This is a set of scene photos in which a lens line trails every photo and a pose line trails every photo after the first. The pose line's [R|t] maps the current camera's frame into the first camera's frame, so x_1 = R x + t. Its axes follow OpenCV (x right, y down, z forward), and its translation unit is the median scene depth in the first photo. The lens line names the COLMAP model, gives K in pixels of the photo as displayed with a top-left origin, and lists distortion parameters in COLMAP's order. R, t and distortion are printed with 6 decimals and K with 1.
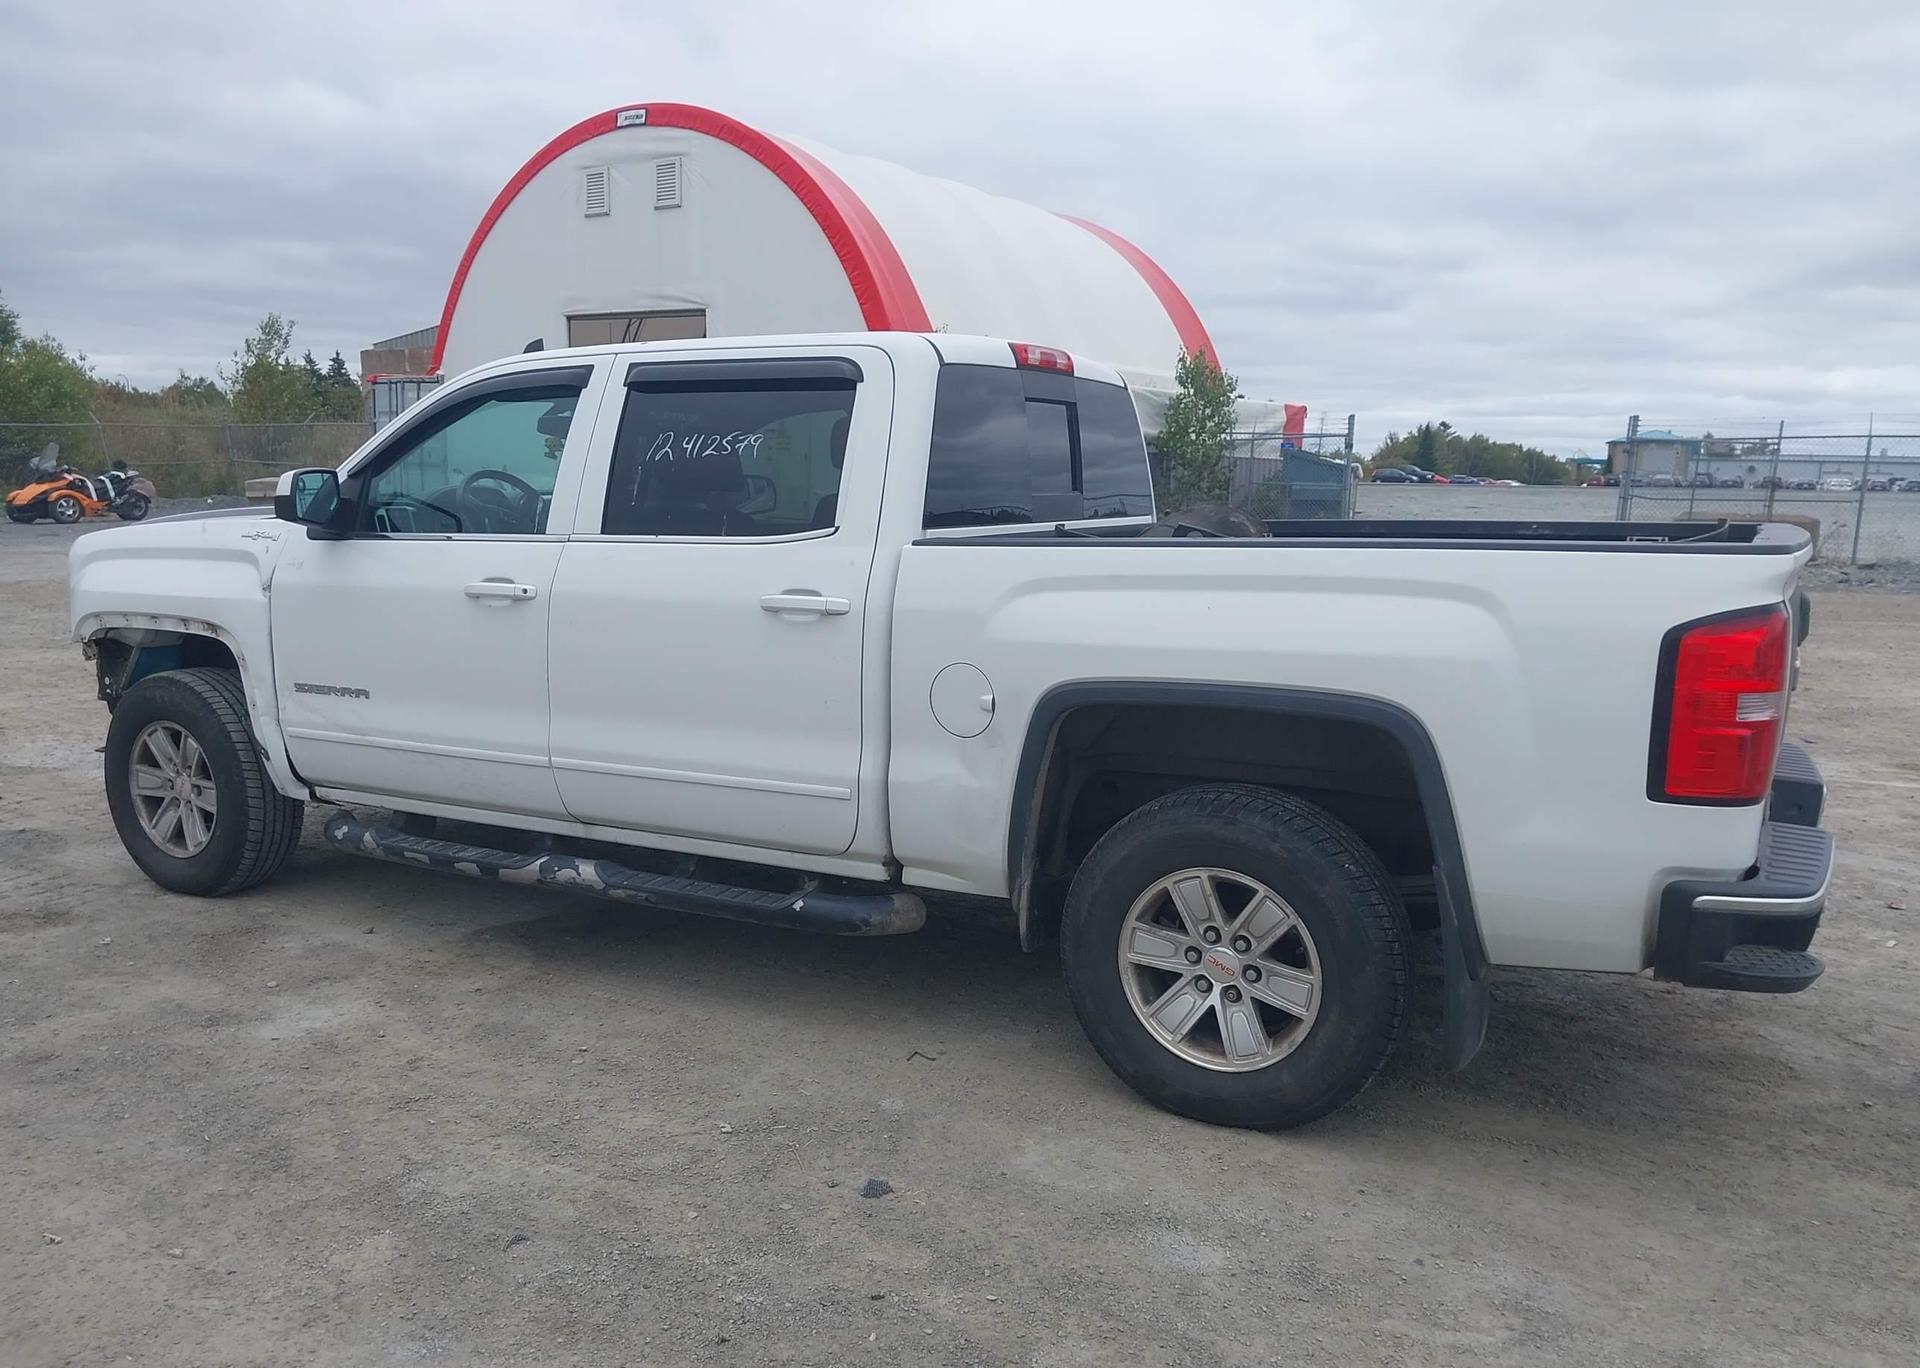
lens RADIAL K [[1523.5, 0, 952.7], [0, 1523.5, 682.6], [0, 0, 1]] dist [0.058644, -0.096064]
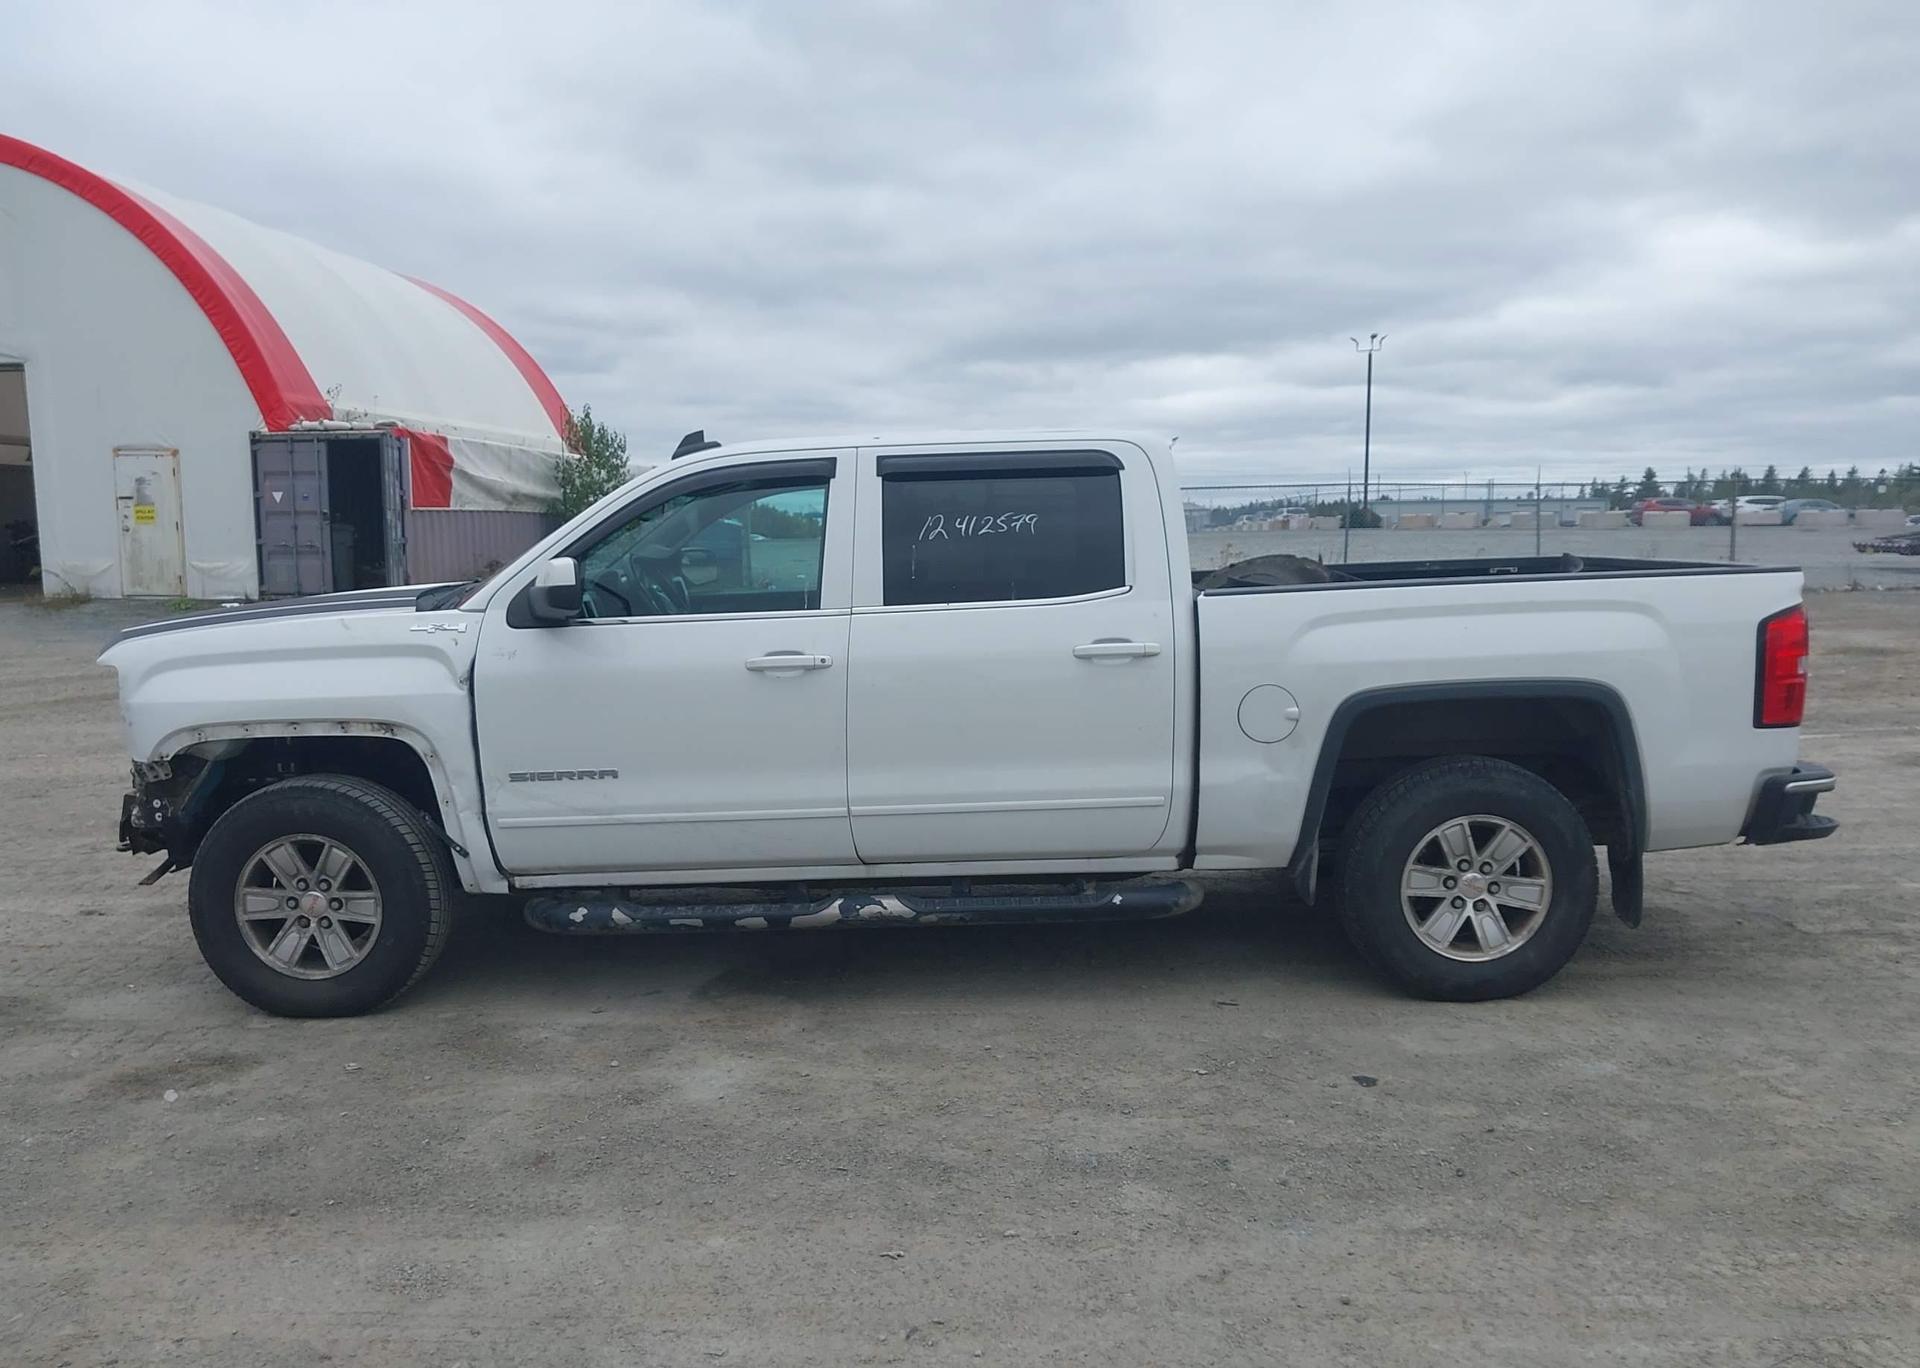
lens RADIAL K [[1523.5, 0, 952.7], [0, 1523.5, 682.6], [0, 0, 1]] dist [0.058644, -0.096064]
pose [[0.876955, -0.076745, 0.474405, -0.723527], [0.094241, 0.995462, -0.013170, -0.020297], [-0.471242, 0.056258, 0.880208, -0.010850]]
